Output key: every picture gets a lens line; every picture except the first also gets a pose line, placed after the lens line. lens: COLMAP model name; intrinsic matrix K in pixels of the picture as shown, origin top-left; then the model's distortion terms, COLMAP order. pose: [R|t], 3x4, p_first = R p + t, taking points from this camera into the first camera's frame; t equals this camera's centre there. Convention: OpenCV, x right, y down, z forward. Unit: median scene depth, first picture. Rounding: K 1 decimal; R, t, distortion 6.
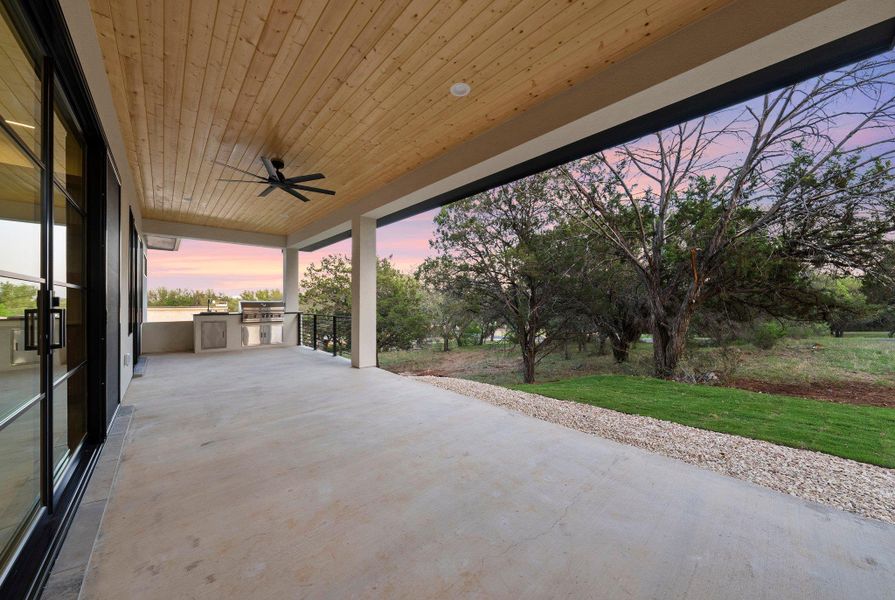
lens RADIAL K [[322.7, 0, 442.5], [0, 322.7, 303.2], [0, 0, 1]] dist [-0.001251, 0.000008]
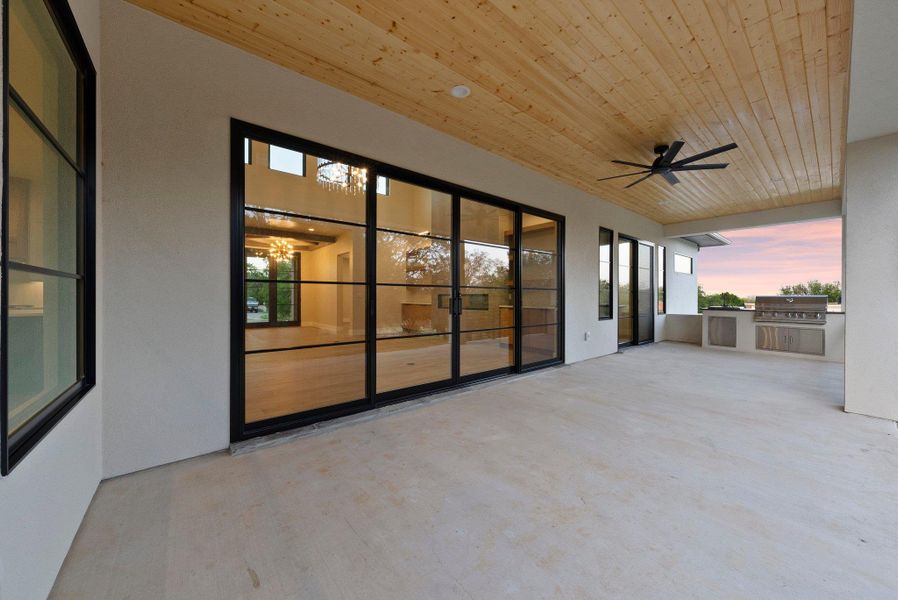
lens RADIAL K [[323.7, 0, 446.6], [0, 323.7, 303.2], [0, 0, 1]] dist [-0.001251, 0.000008]
pose [[-0.072963, 0.019666, -0.997141, 0.463165], [-0.006041, 0.999779, 0.020160, 0.002464], [0.997316, 0.007495, -0.072828, 0.429640]]
